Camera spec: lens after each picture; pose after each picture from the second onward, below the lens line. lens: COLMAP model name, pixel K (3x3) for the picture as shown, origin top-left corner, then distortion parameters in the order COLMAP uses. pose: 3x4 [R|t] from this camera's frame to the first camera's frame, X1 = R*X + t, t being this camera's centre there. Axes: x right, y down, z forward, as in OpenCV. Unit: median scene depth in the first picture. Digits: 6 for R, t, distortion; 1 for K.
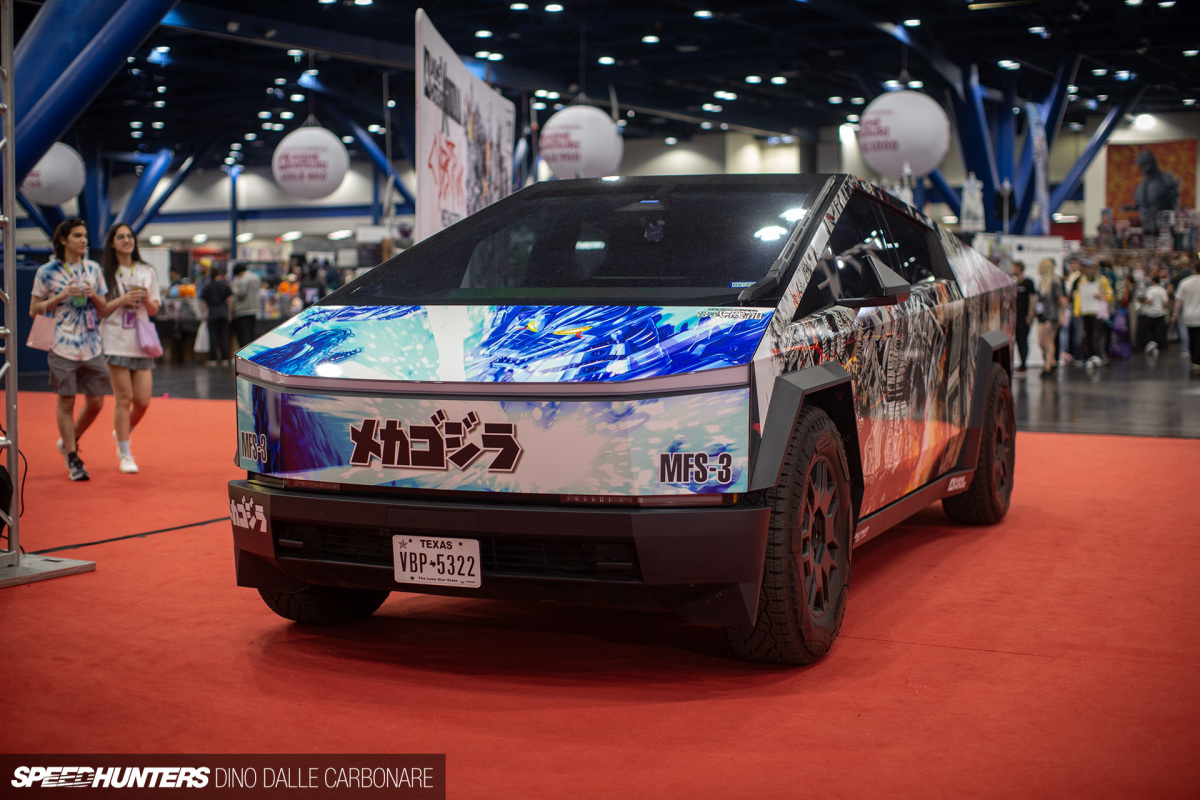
lens RADIAL K [[1752.3, 0, 602.3], [0, 1752.3, 400.7], [0, 0, 1]] dist [-0.114451, 0.000000]
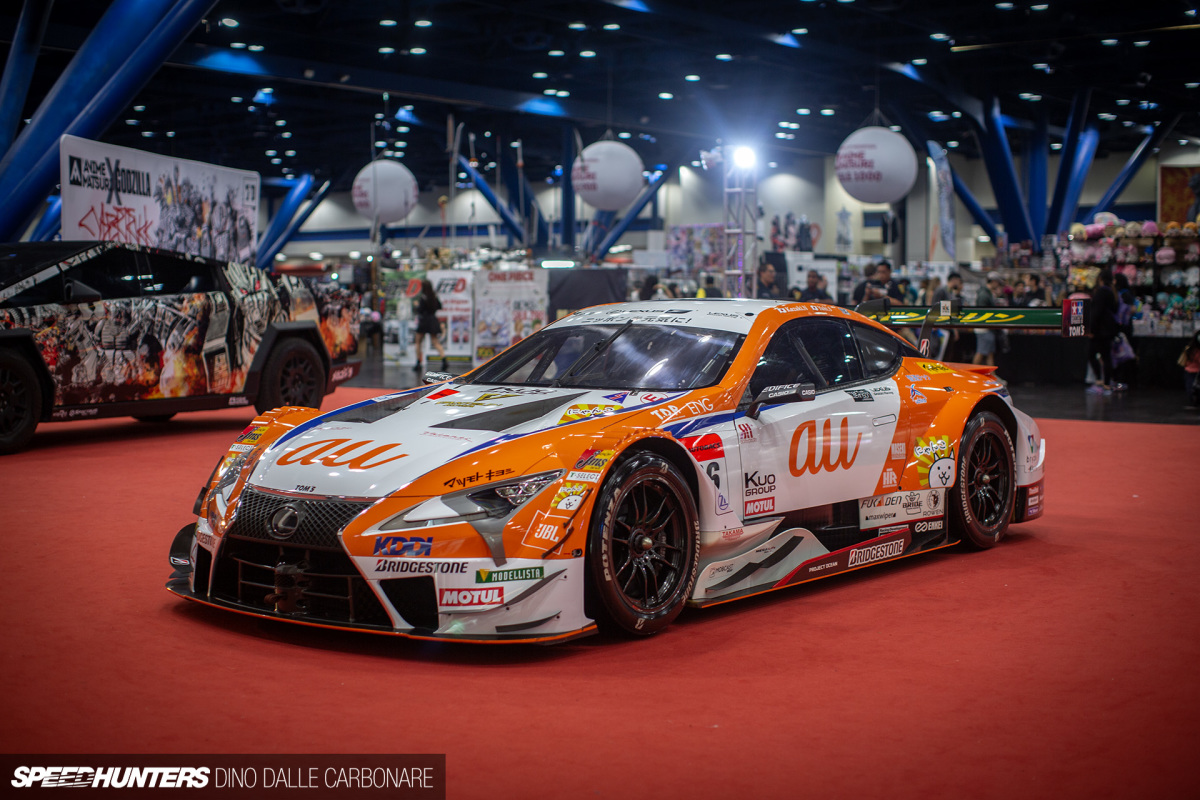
lens RADIAL K [[1752.3, 0, 597.8], [0, 1752.3, 399.6], [0, 0, 1]] dist [-0.114451, 0.000000]
pose [[0.991862, 0.011563, -0.126794, 0.115584], [-0.012712, 0.999885, -0.008255, 0.007704], [0.126684, 0.009800, 0.991895, -0.111924]]
